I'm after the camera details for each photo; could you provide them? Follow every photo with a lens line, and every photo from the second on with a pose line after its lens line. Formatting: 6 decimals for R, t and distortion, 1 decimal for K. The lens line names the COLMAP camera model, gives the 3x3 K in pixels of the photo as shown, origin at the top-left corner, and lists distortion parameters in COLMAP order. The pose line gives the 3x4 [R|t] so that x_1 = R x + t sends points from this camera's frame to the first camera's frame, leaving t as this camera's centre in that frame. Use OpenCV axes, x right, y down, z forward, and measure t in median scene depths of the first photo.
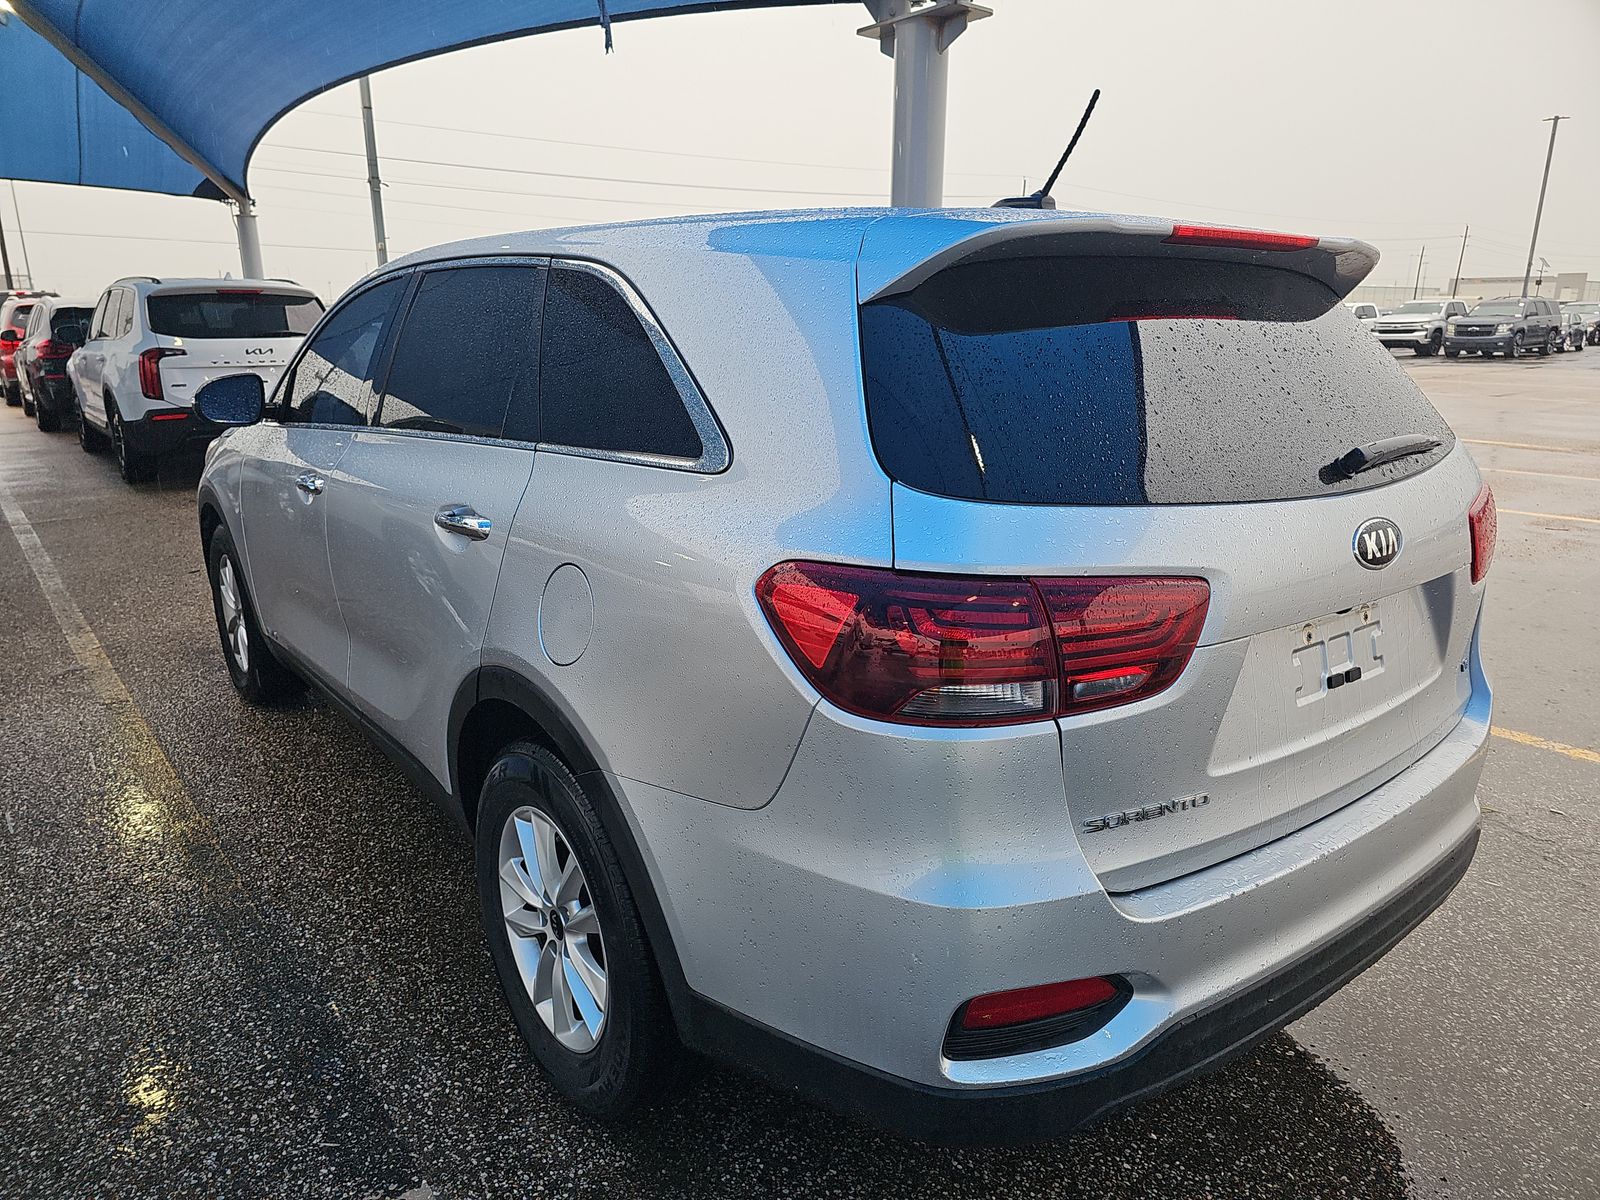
lens RADIAL K [[1043.9, 0, 810.9], [0, 1043.9, 600.8], [0, 0, 1]] dist [0.028186, -0.011521]
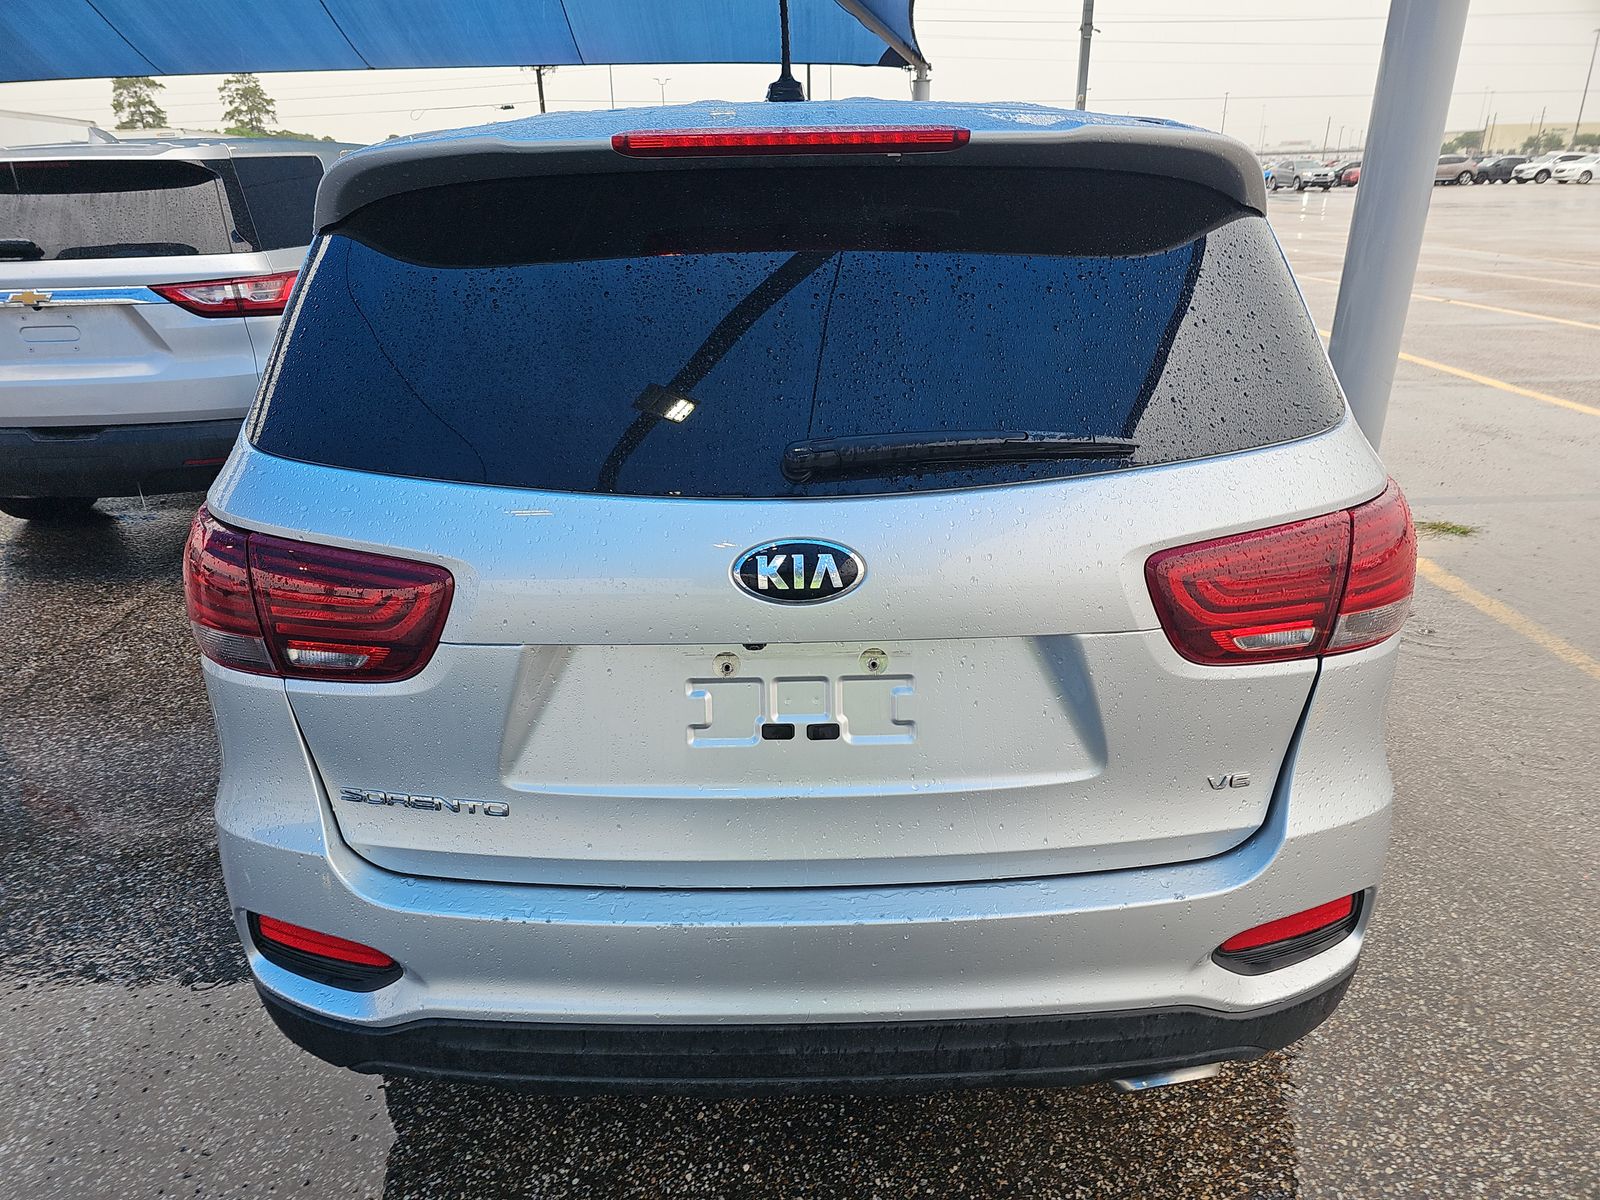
lens RADIAL K [[1043.9, 0, 775.8], [0, 1043.9, 596.6], [0, 0, 1]] dist [0.028186, -0.011521]
pose [[0.805855, 0.204047, -0.555845, 0.561672], [-0.135416, 0.977378, 0.162466, -0.092256], [0.576421, -0.055654, 0.815256, 0.226327]]
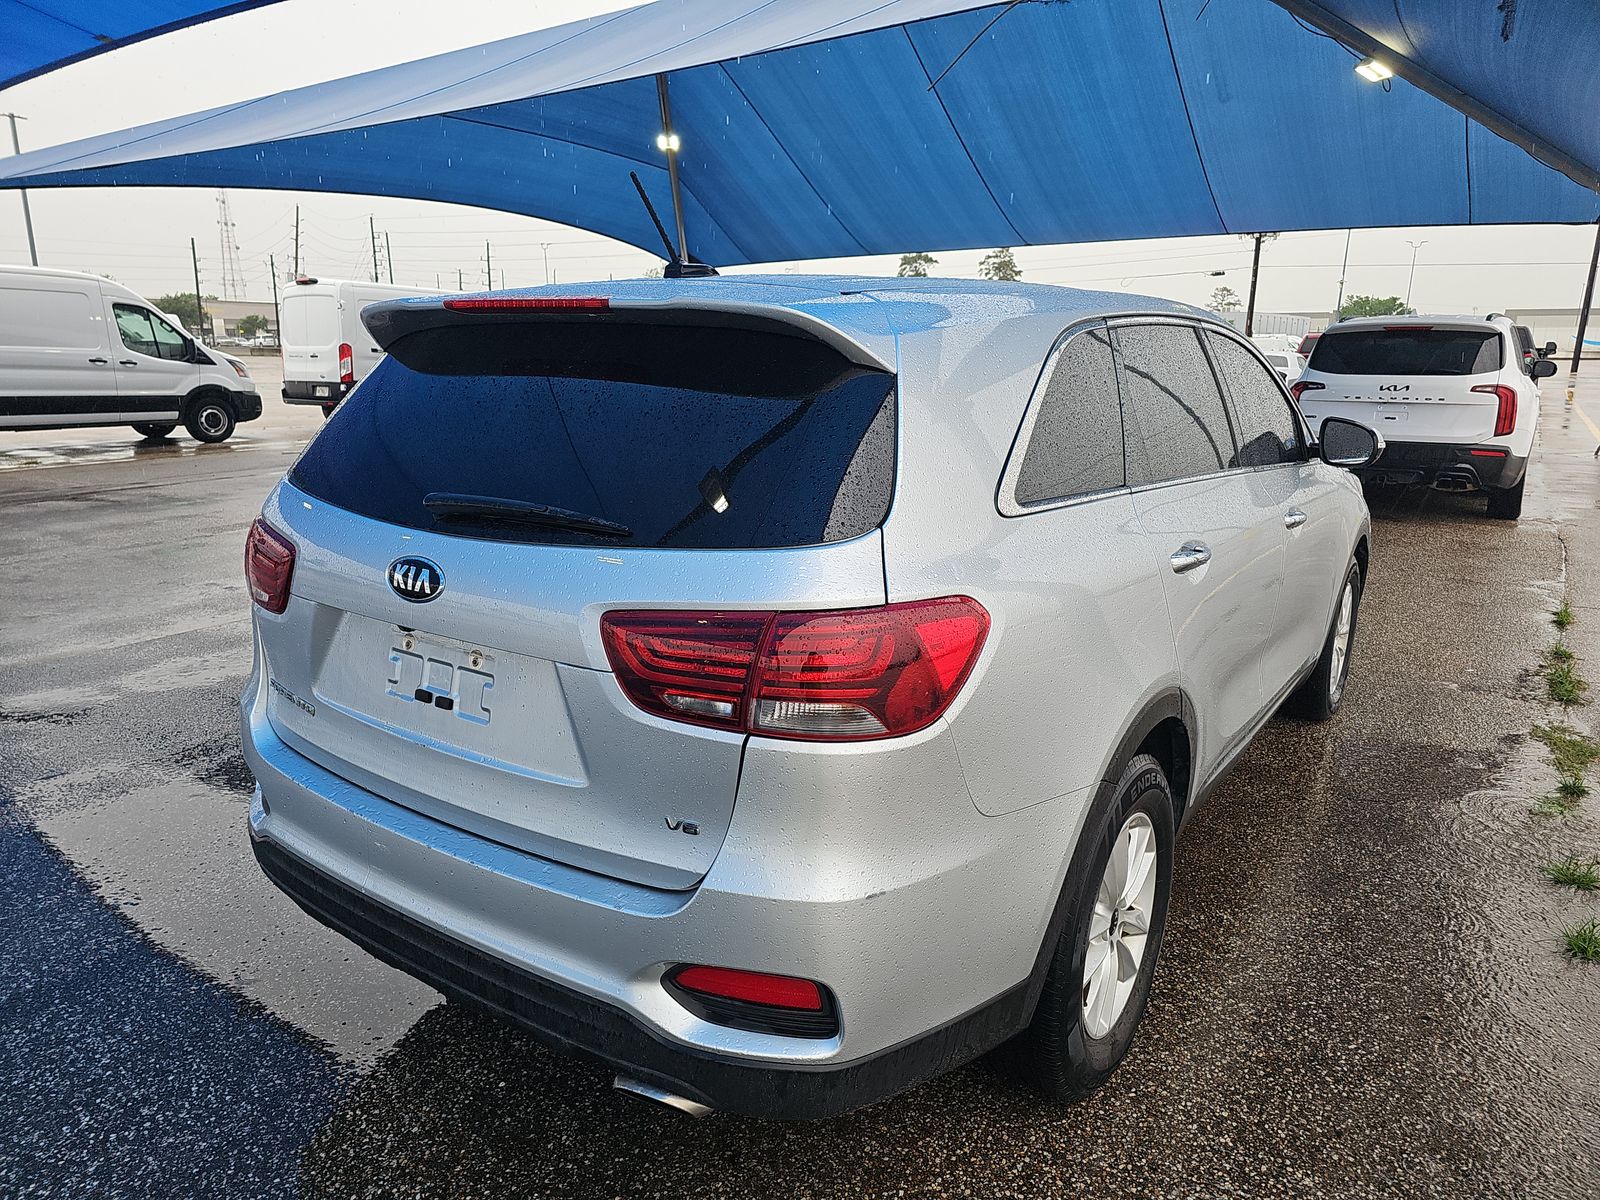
lens RADIAL K [[1043.9, 0, 794.9], [0, 1043.9, 594.1], [0, 0, 1]] dist [0.028186, -0.011521]
pose [[0.320637, 0.223874, -0.920366, 1.006367], [-0.256408, 0.955903, 0.143191, -0.178730], [0.911837, 0.190077, 0.363901, 0.574222]]
